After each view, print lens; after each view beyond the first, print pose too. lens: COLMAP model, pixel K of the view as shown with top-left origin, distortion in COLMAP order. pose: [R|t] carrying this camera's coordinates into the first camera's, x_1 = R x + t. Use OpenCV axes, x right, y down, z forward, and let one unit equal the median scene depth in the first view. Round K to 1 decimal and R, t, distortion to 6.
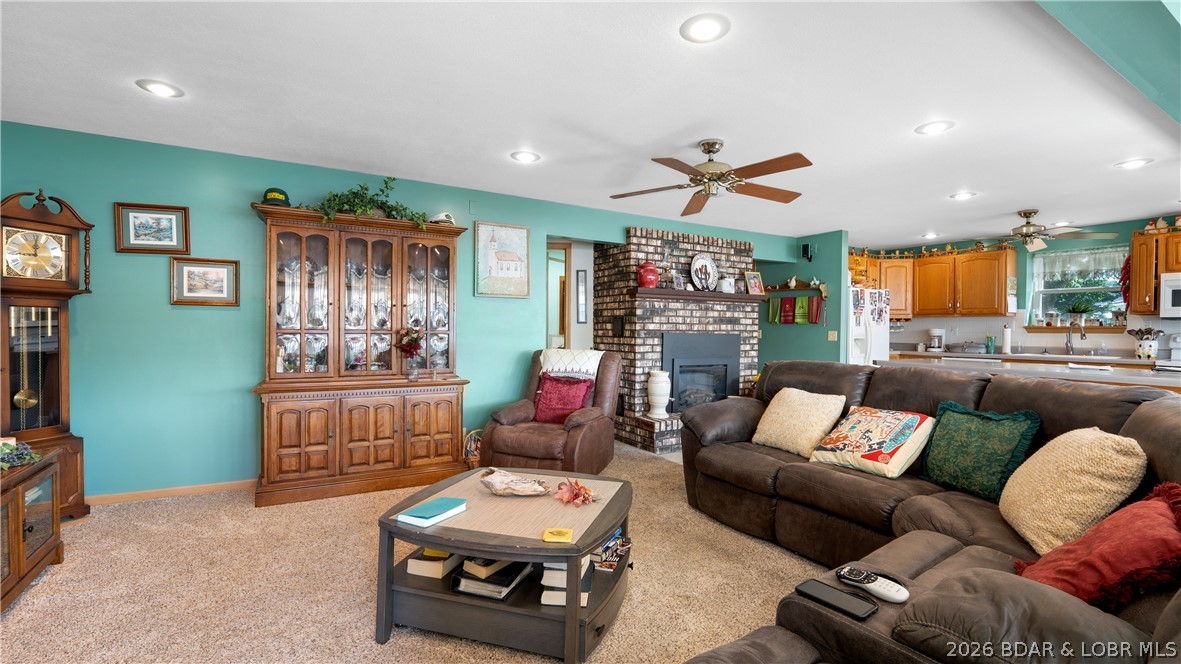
lens RADIAL K [[514.0, 0, 590.5], [0, 514.0, 332.0], [0, 0, 1]] dist [-0.014610, 0.000843]
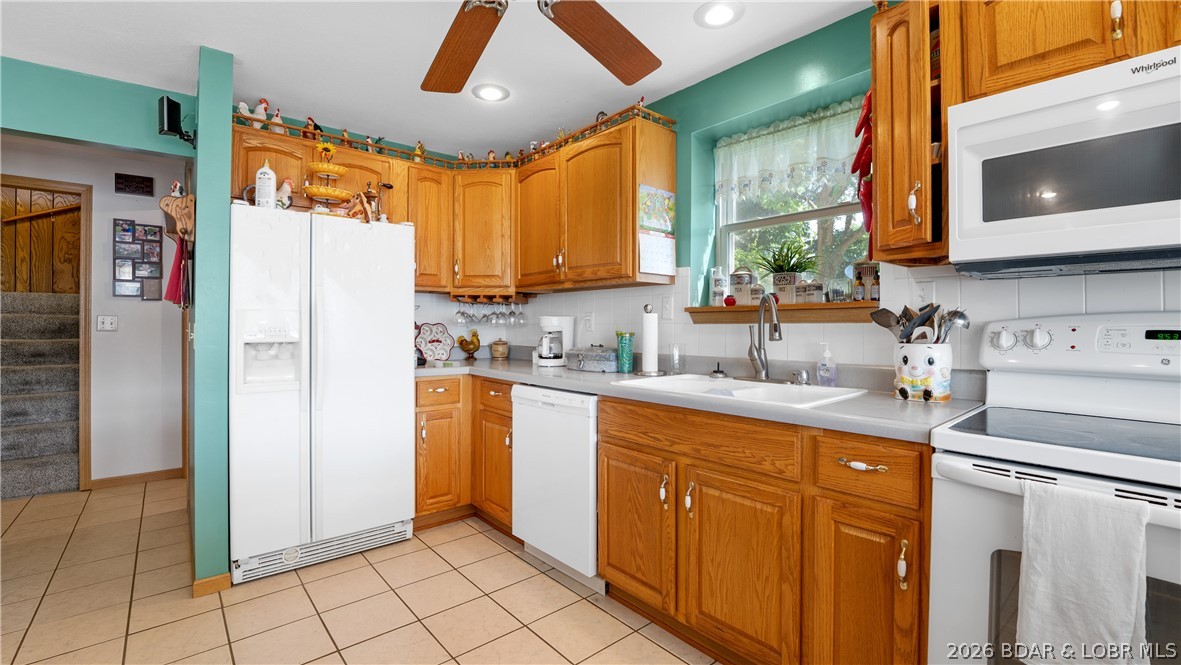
lens RADIAL K [[497.6, 0, 597.3], [0, 497.6, 322.7], [0, 0, 1]] dist [-0.031686, -0.000081]
pose [[0.984753, -0.007318, 0.173806, 0.736395], [0.009088, 0.999915, -0.009387, 0.004181], [-0.173723, 0.010823, 0.984735, 0.636808]]
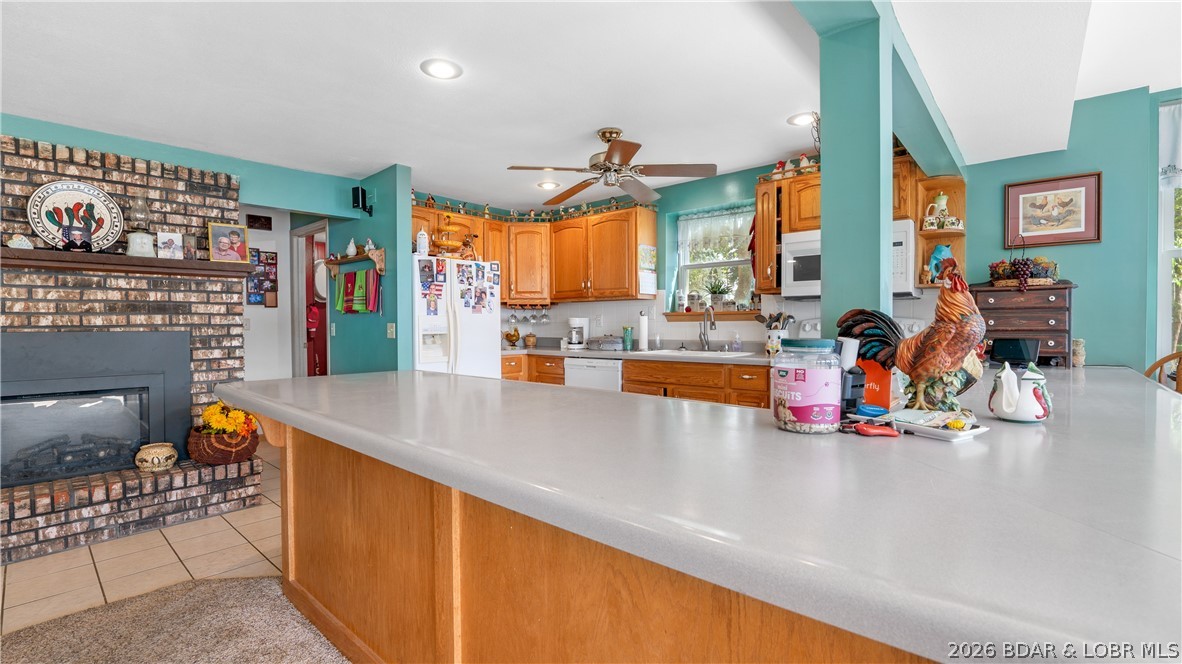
lens RADIAL K [[514.4, 0, 591.0], [0, 514.4, 332.0], [0, 0, 1]] dist [-0.014610, 0.000843]
pose [[0.954166, -0.020081, 0.298603, 0.547635], [0.016843, 0.999768, 0.013412, 0.004901], [-0.298803, -0.007768, 0.954283, 0.330074]]
